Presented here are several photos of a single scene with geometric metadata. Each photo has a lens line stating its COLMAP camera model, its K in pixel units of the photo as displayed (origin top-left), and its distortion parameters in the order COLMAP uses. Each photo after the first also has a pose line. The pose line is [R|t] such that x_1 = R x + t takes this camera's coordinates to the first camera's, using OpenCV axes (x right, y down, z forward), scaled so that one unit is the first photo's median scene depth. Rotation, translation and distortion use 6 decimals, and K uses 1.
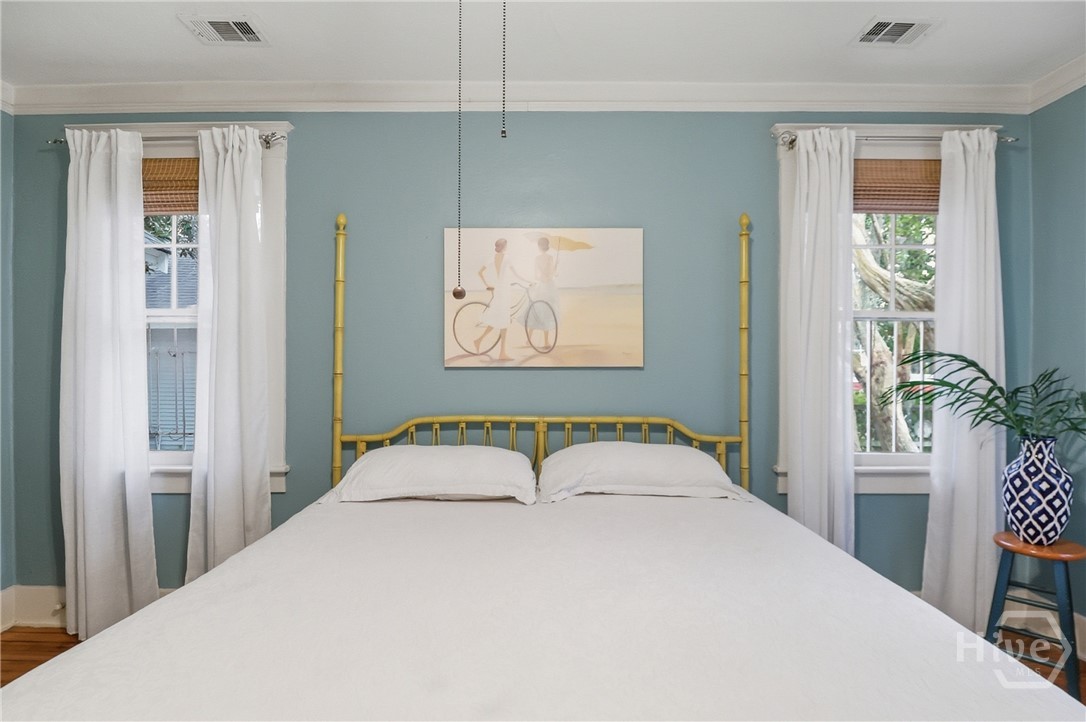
lens RADIAL K [[512.3, 0, 543.4], [0, 512.3, 367.8], [0, 0, 1]] dist [-0.001904, -0.010864]
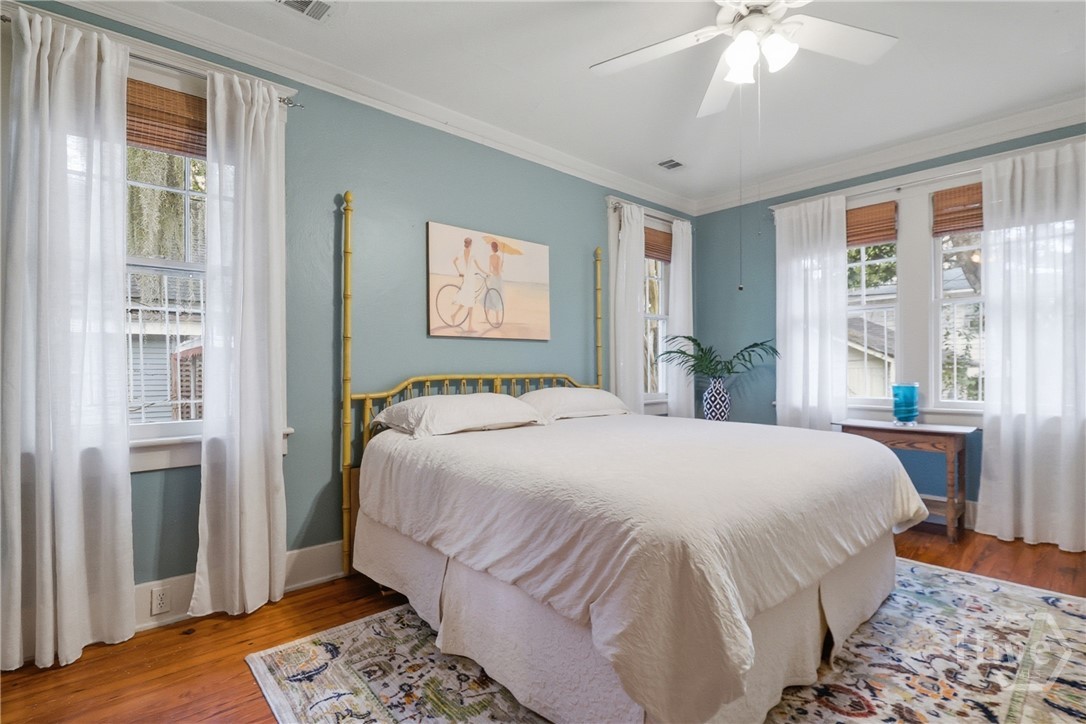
lens RADIAL K [[512.3, 0, 545.8], [0, 512.3, 362.4], [0, 0, 1]] dist [-0.001904, -0.010864]
pose [[0.744800, -0.000438, 0.667288, -0.801154], [0.005910, 0.999965, -0.005941, 0.071219], [-0.667262, 0.008369, 0.744776, -0.089109]]
